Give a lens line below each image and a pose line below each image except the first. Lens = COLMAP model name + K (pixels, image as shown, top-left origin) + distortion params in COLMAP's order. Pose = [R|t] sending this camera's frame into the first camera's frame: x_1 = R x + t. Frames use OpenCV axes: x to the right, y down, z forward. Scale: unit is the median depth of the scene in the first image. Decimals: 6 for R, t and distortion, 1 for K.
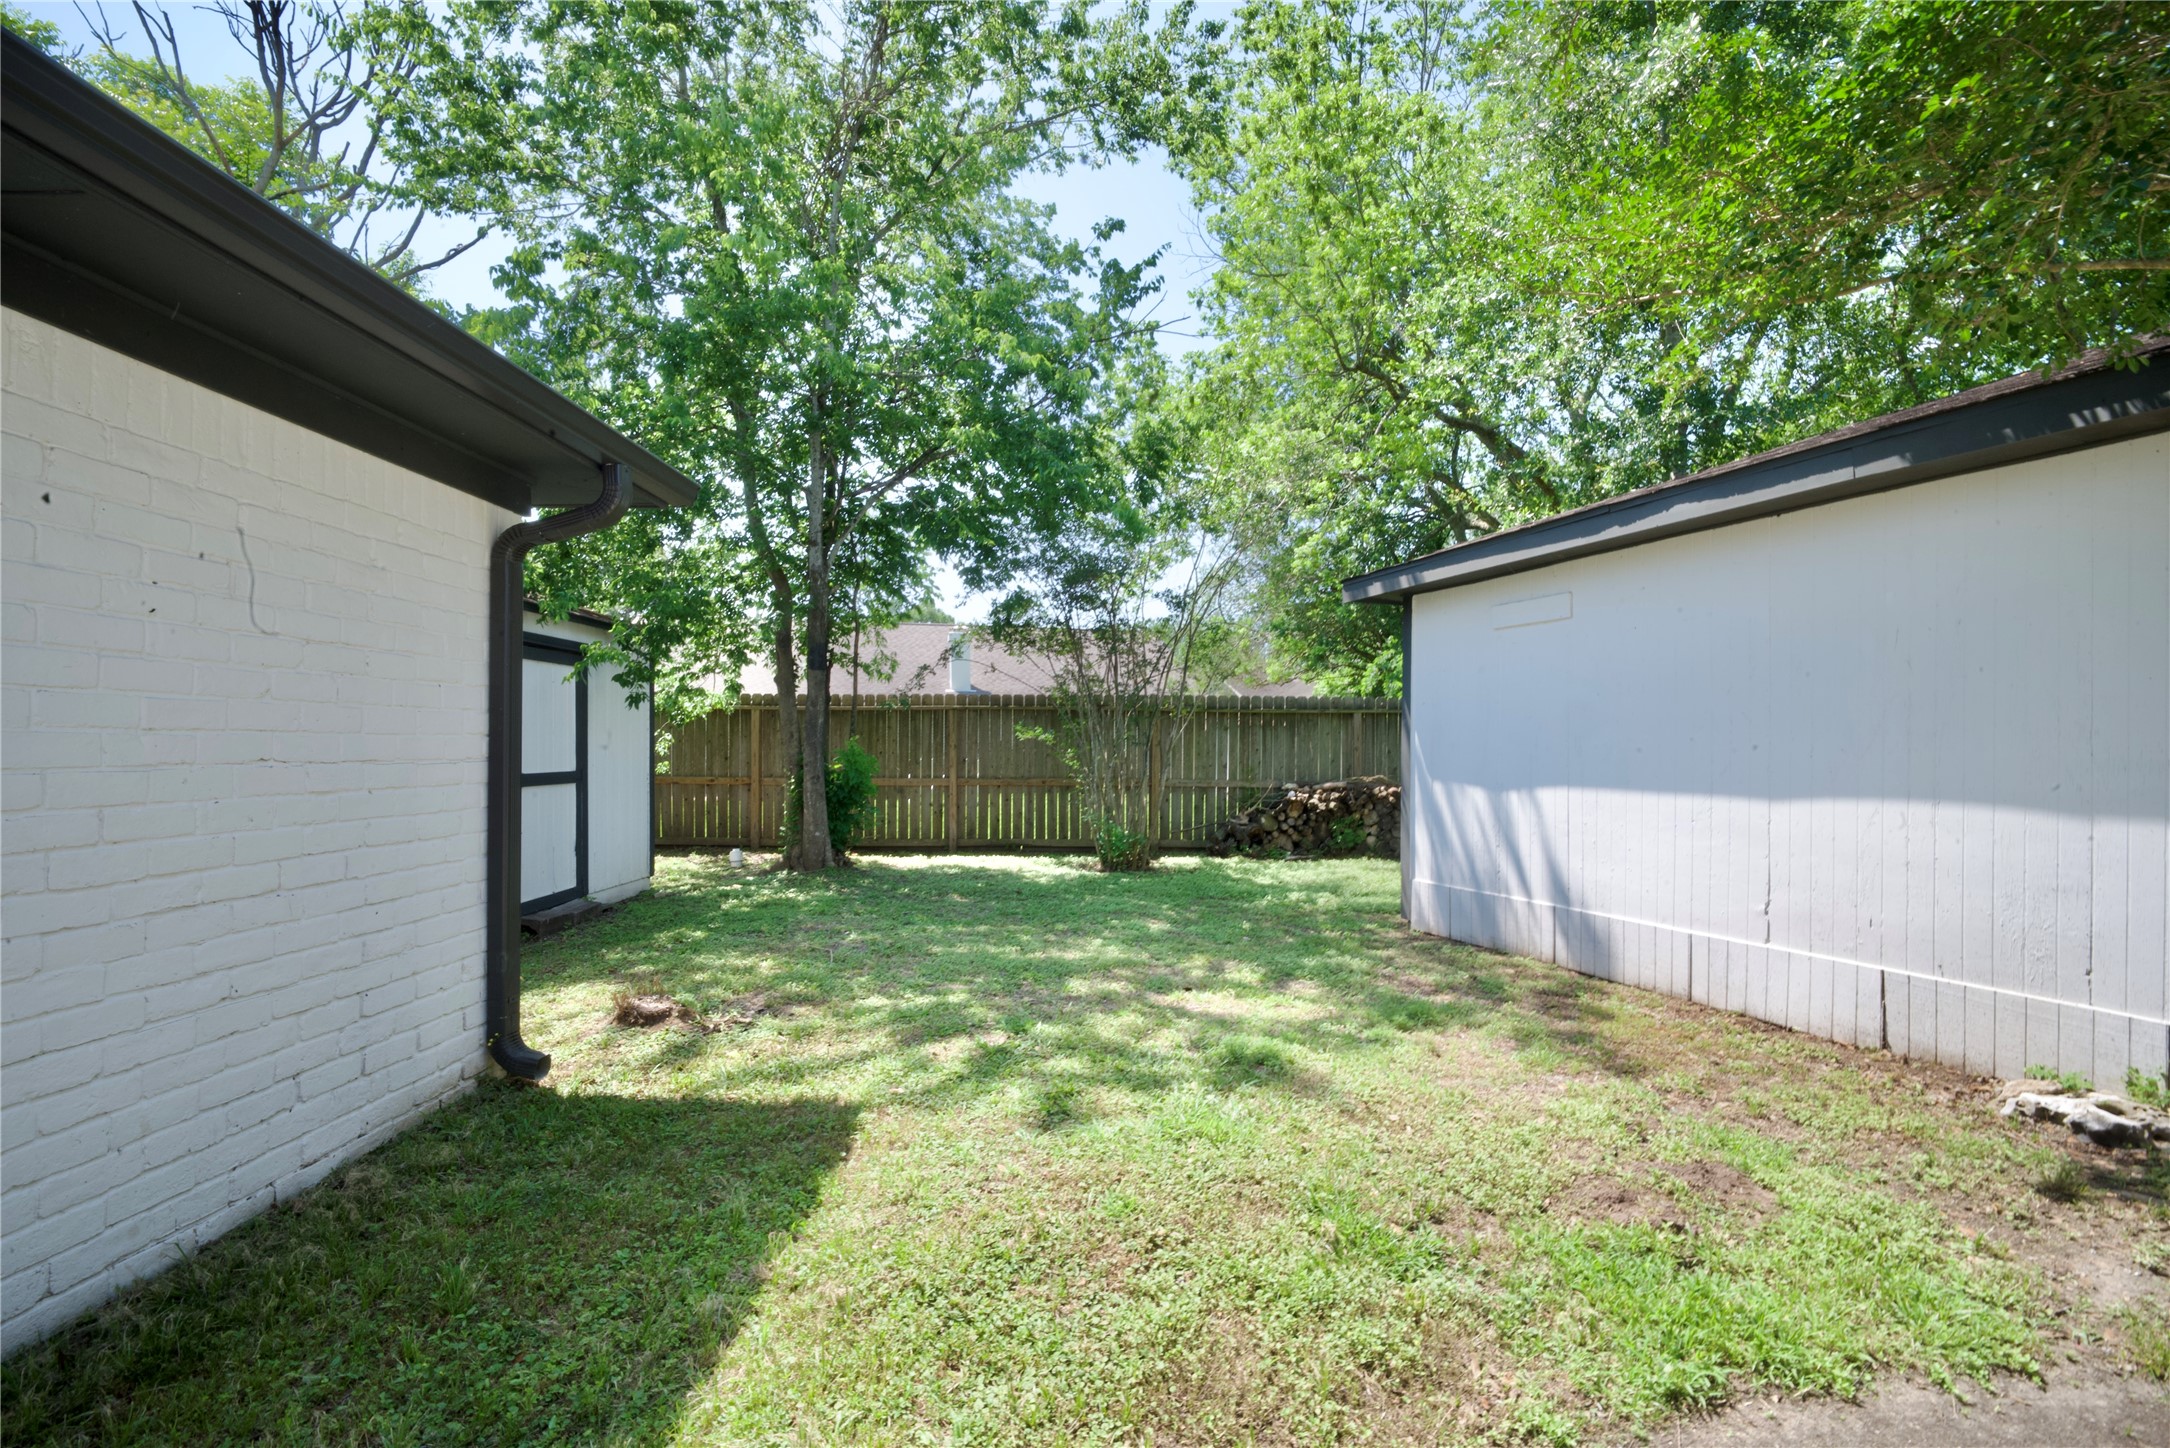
lens RADIAL K [[1021.2, 0, 1085.1], [0, 1021.2, 732.0], [0, 0, 1]] dist [0.000409, -0.000168]
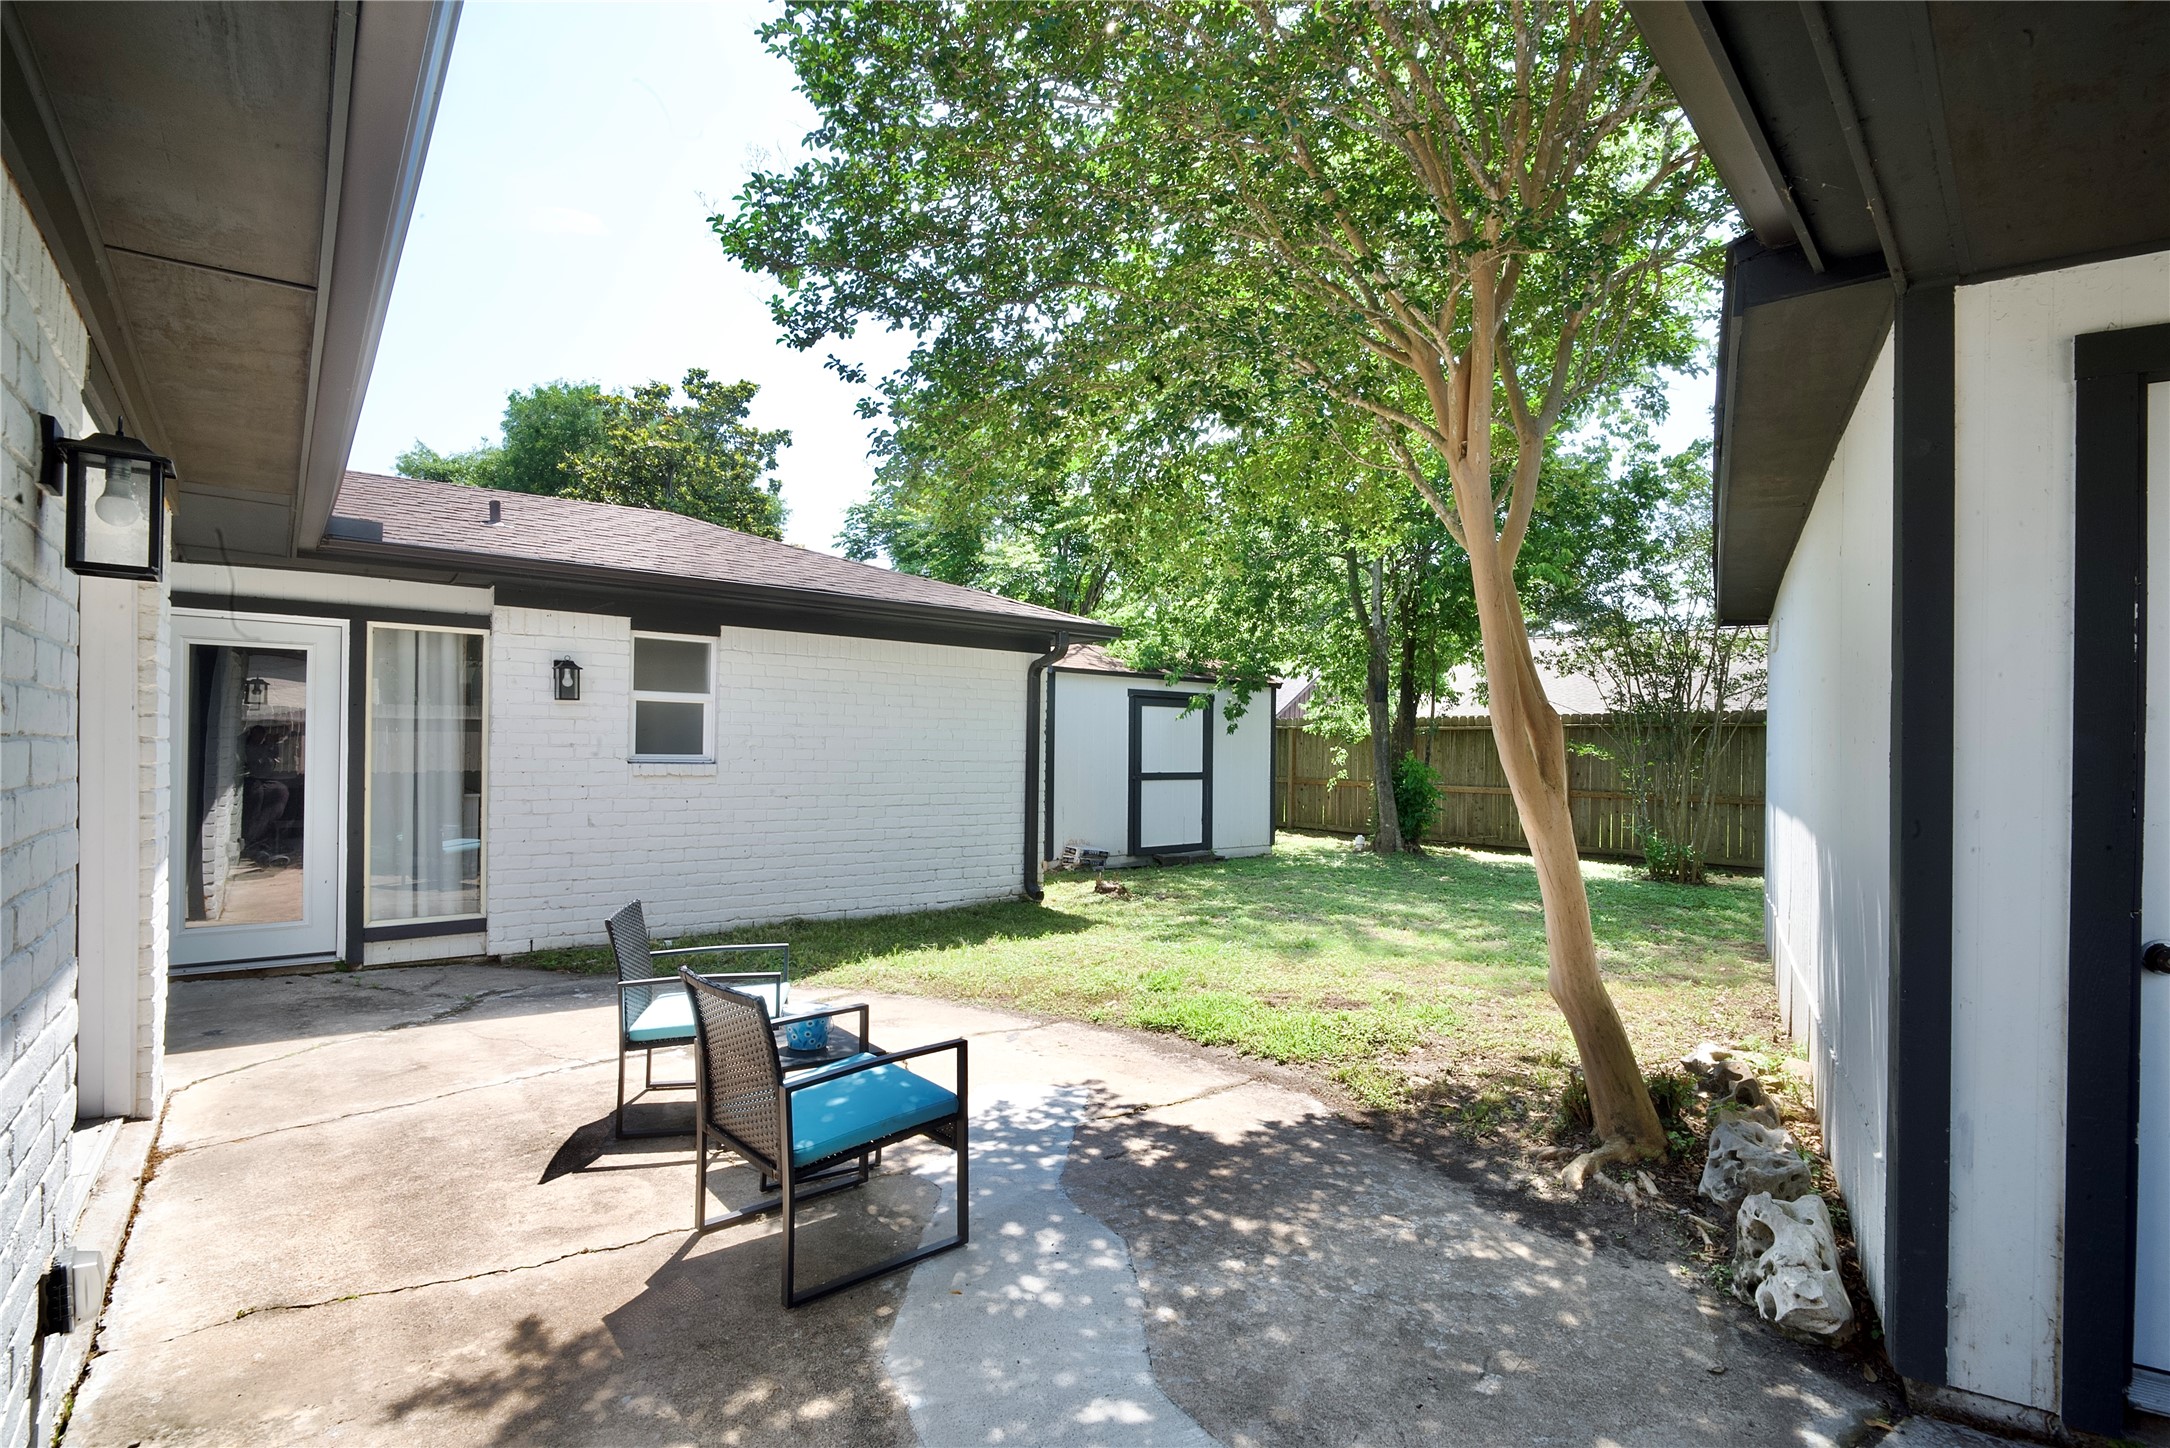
lens RADIAL K [[1021.2, 0, 1081.2], [0, 1021.2, 736.8], [0, 0, 1]] dist [0.000409, -0.000168]
pose [[0.632096, -0.004915, -0.774874, 0.573266], [-0.001520, 0.999970, -0.007584, -0.005550], [0.774889, 0.005972, 0.632070, -0.167421]]
